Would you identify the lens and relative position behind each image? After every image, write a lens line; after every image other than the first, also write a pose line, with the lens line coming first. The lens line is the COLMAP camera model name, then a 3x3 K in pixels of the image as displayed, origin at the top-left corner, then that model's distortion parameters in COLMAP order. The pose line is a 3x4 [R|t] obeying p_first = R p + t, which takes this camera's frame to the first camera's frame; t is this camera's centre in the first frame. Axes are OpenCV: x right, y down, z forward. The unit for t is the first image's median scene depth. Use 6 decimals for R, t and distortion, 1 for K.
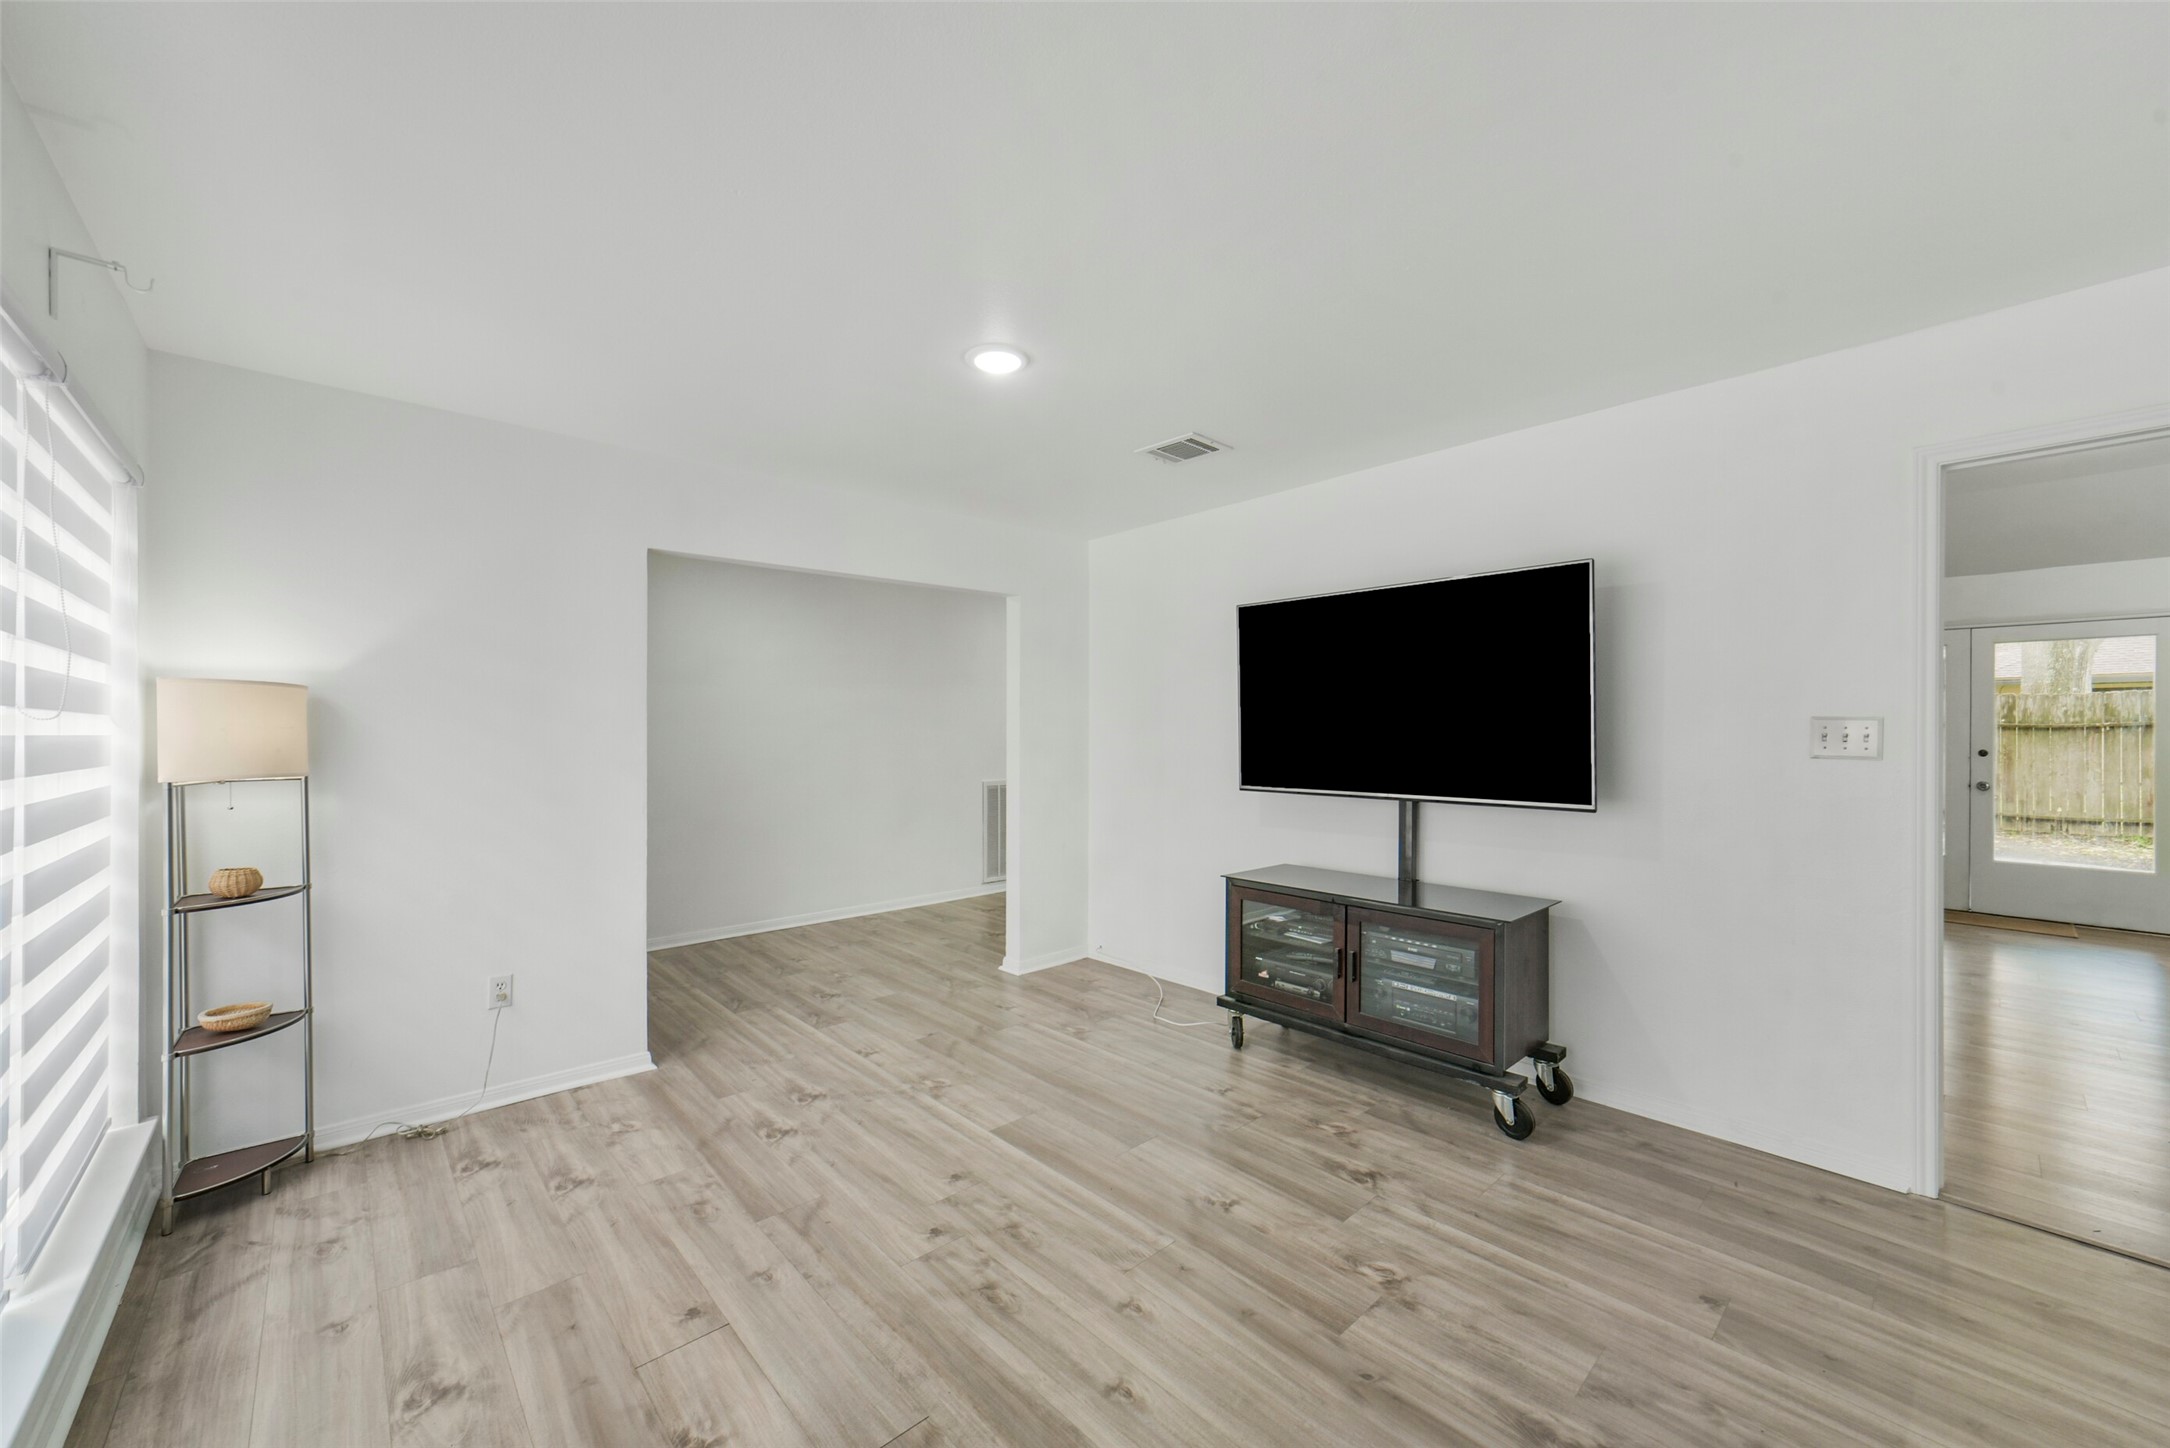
lens RADIAL K [[846.0, 0, 1085.0], [0, 846.0, 724.0], [0, 0, 1]] dist [-0.031512, 0.012277]
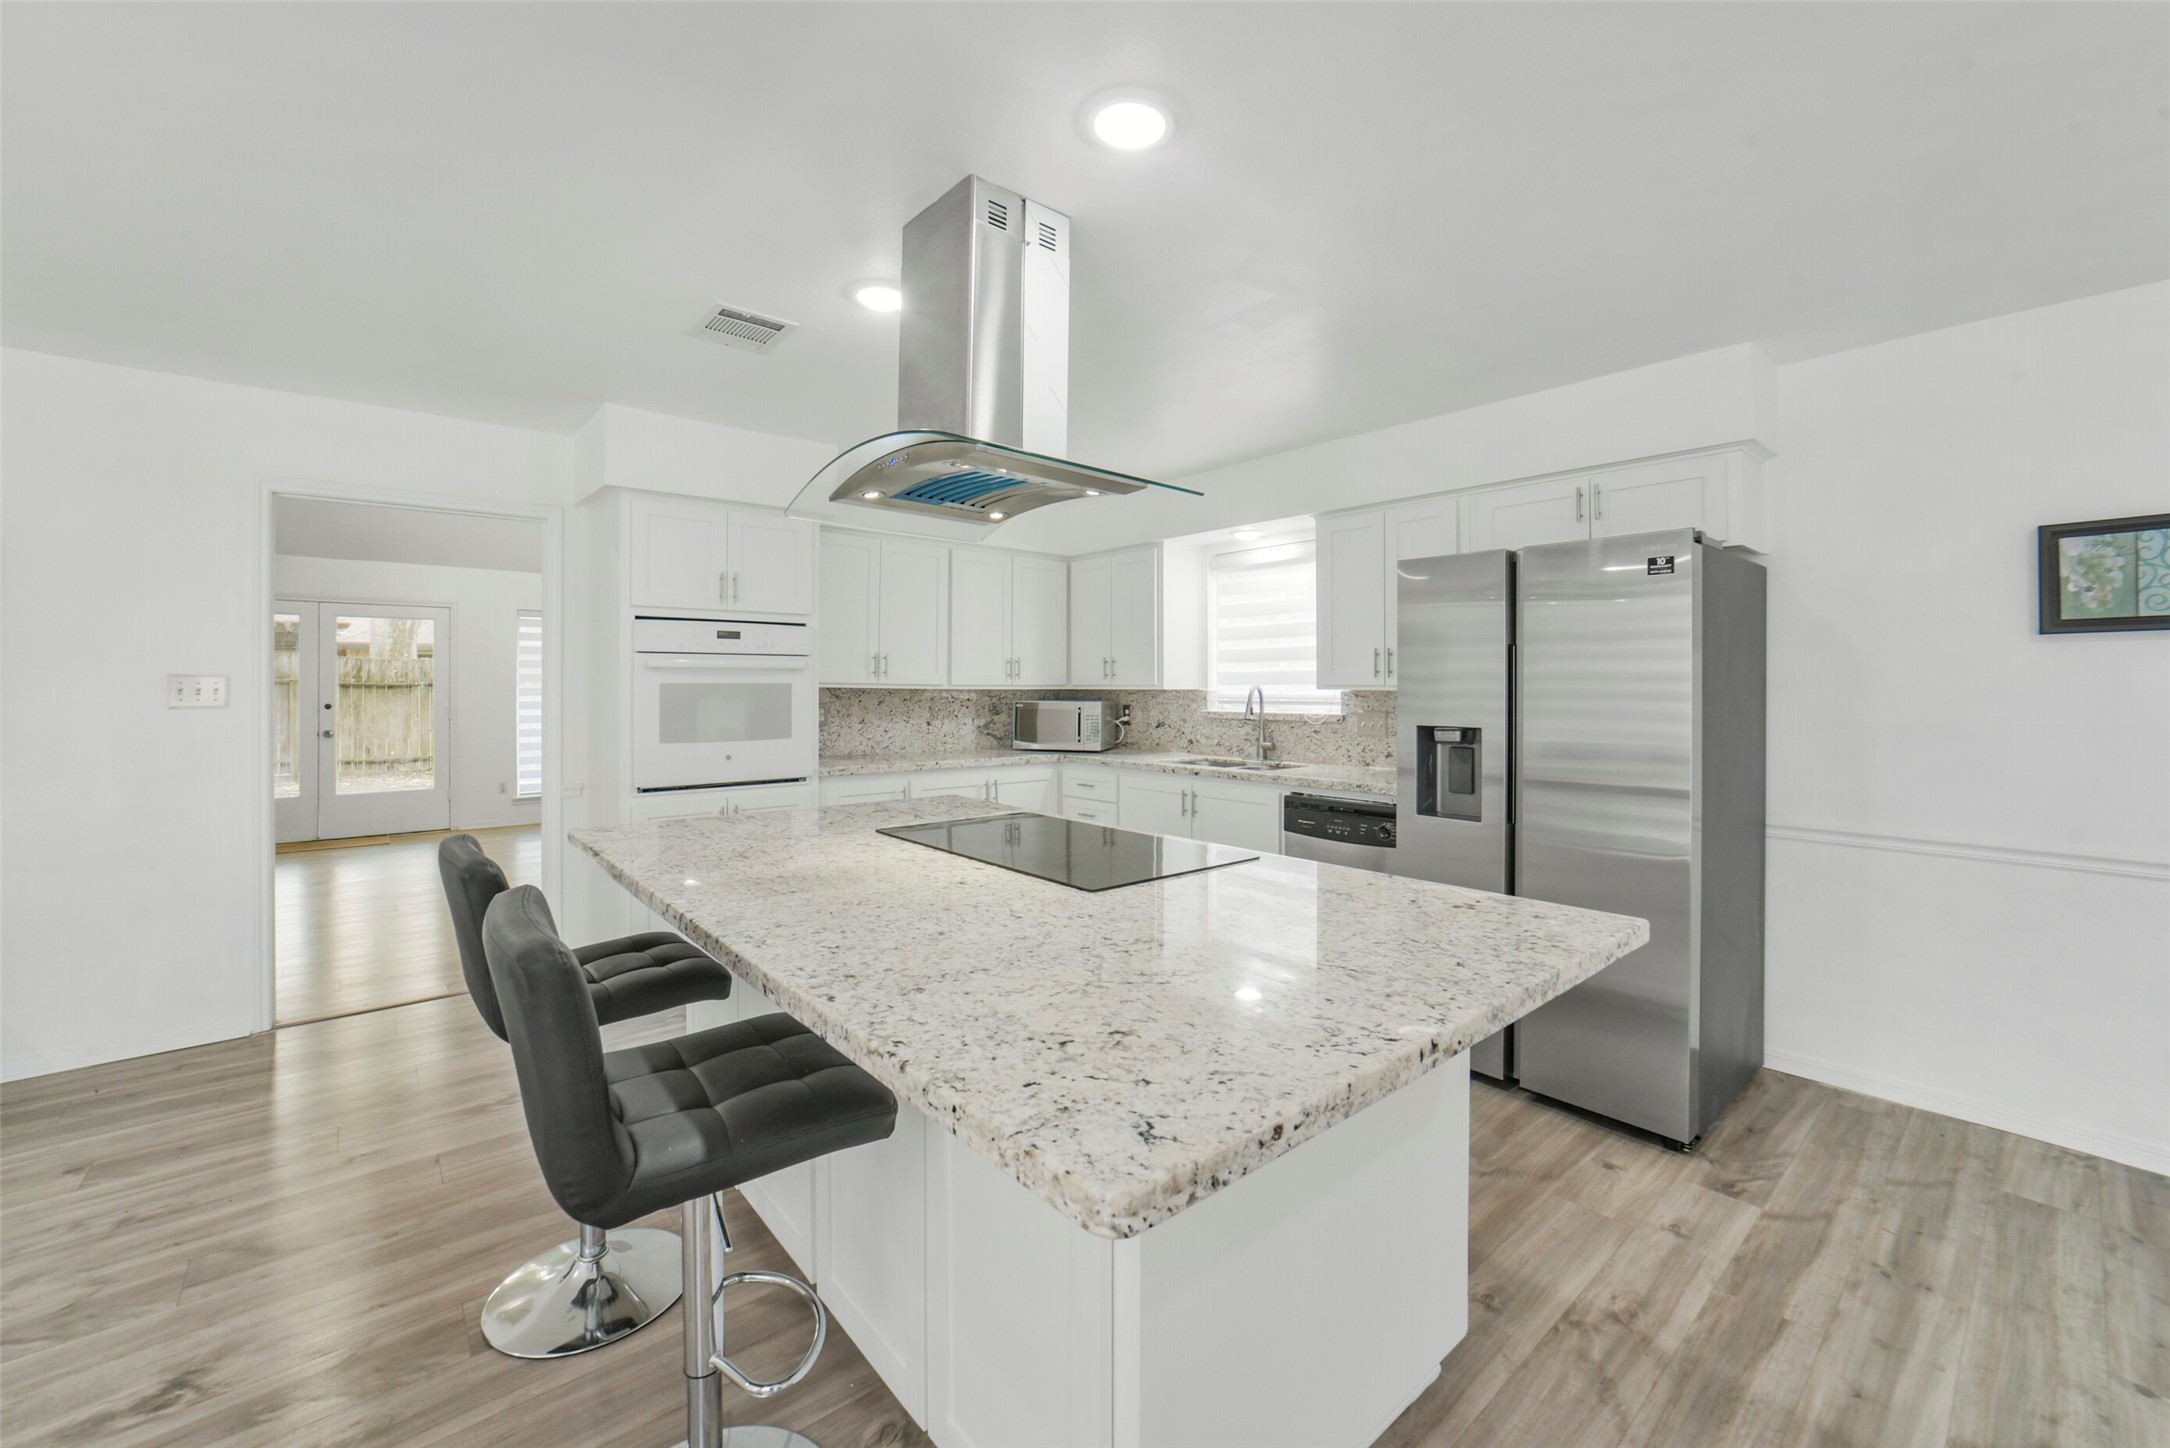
lens RADIAL K [[864.7, 0, 1093.4], [0, 864.7, 688.9], [0, 0, 1]] dist [-0.030433, 0.008683]
pose [[0.025187, -0.003447, 0.999677, -0.206569], [-0.003017, 0.999989, 0.003524, 0.003061], [-0.999678, -0.003105, 0.025177, -0.243933]]
